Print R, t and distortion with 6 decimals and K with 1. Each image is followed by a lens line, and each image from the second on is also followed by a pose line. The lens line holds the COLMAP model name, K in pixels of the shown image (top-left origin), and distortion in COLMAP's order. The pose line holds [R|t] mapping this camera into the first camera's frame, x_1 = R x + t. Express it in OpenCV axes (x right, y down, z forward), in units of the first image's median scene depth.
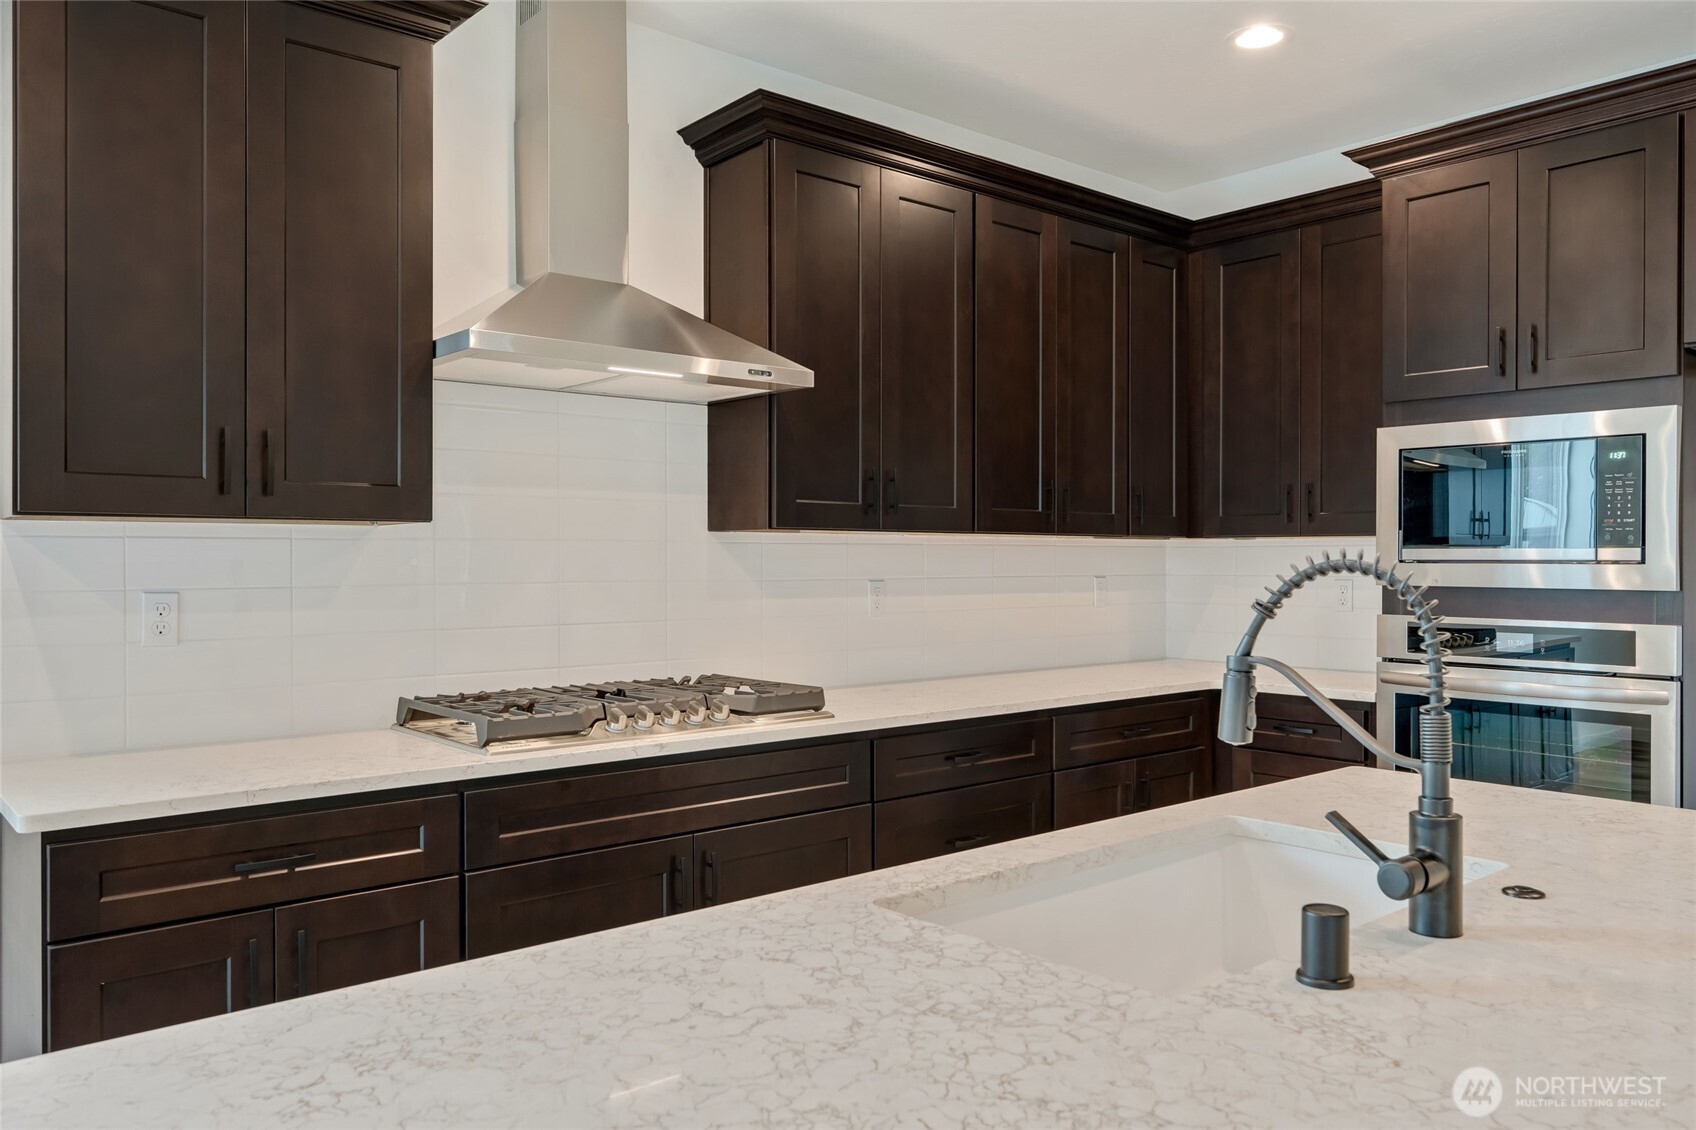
lens RADIAL K [[1232.2, 0, 848.0], [0, 1232.2, 565.0], [0, 0, 1]] dist [0.003059, 0.000940]
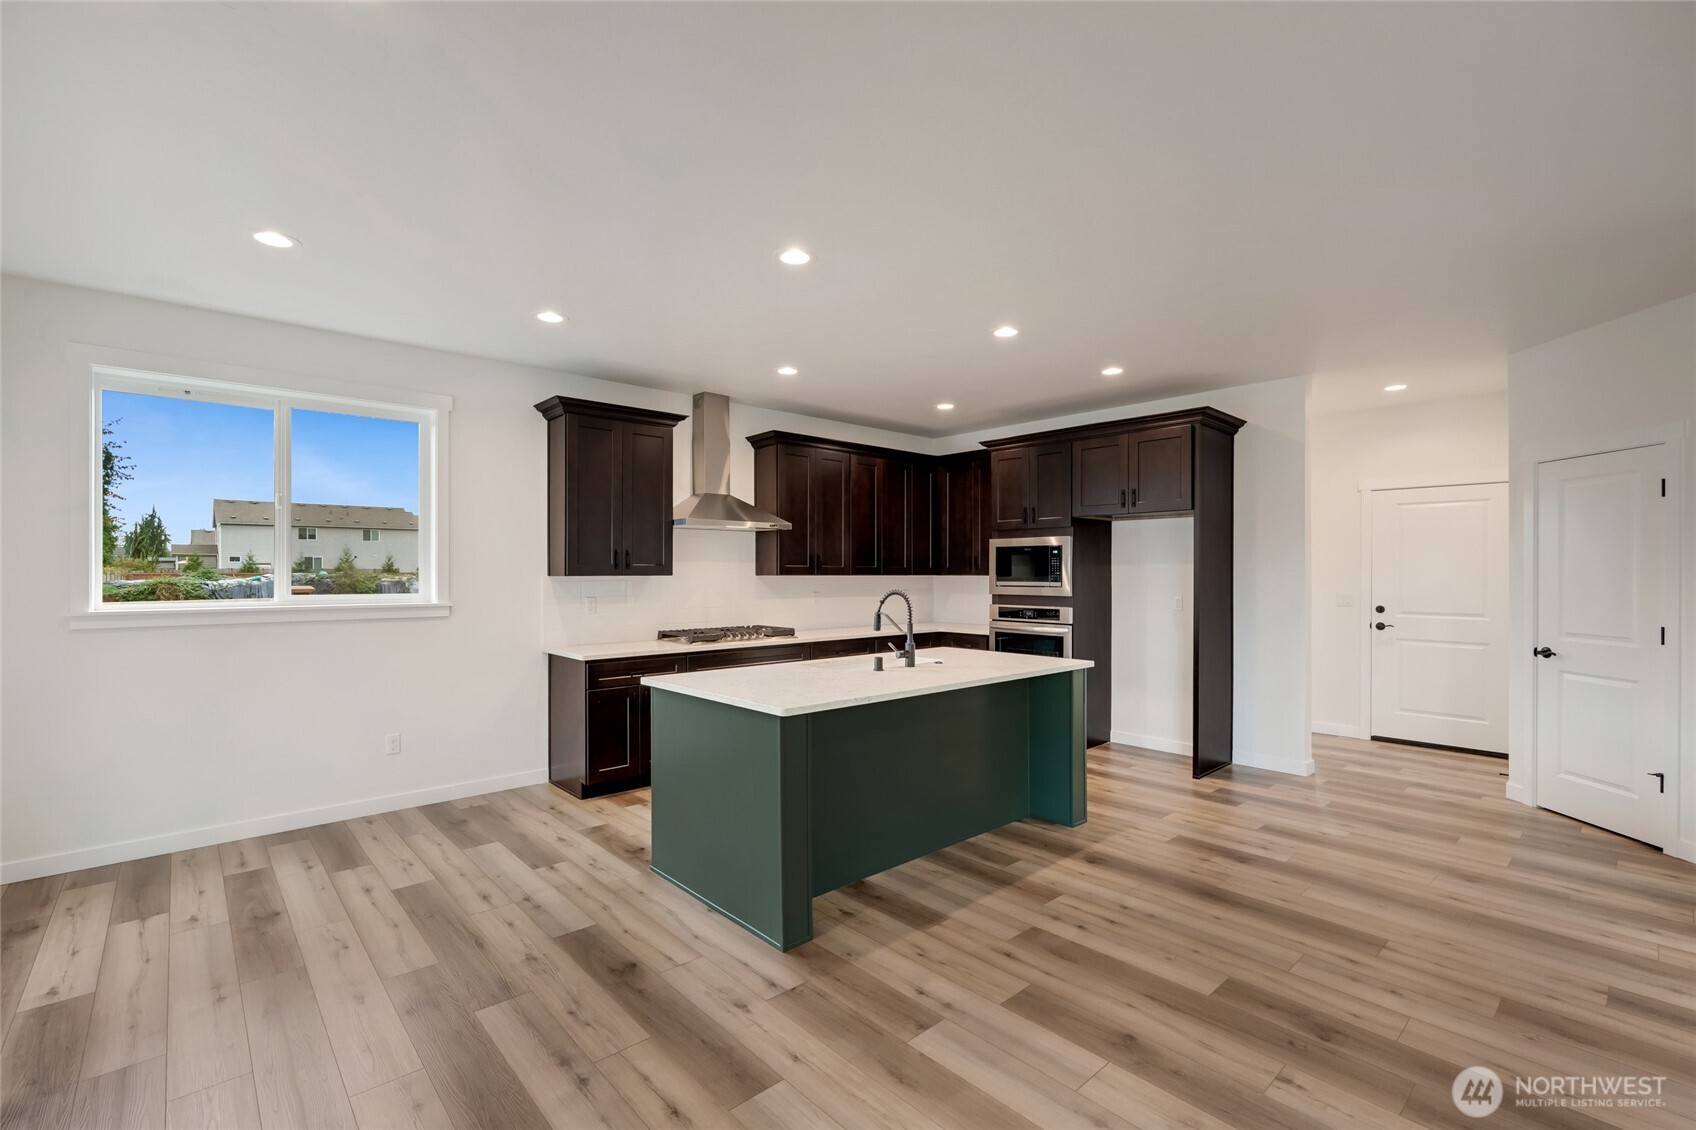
lens RADIAL K [[750.9, 0, 848.0], [0, 750.9, 565.0], [0, 0, 1]] dist [-0.000851, -0.000073]
pose [[0.999548, 0.000333, 0.030050, 0.052858], [0.000111, 0.999891, -0.014773, -0.027574], [-0.030052, 0.014770, 0.999439, -0.806537]]
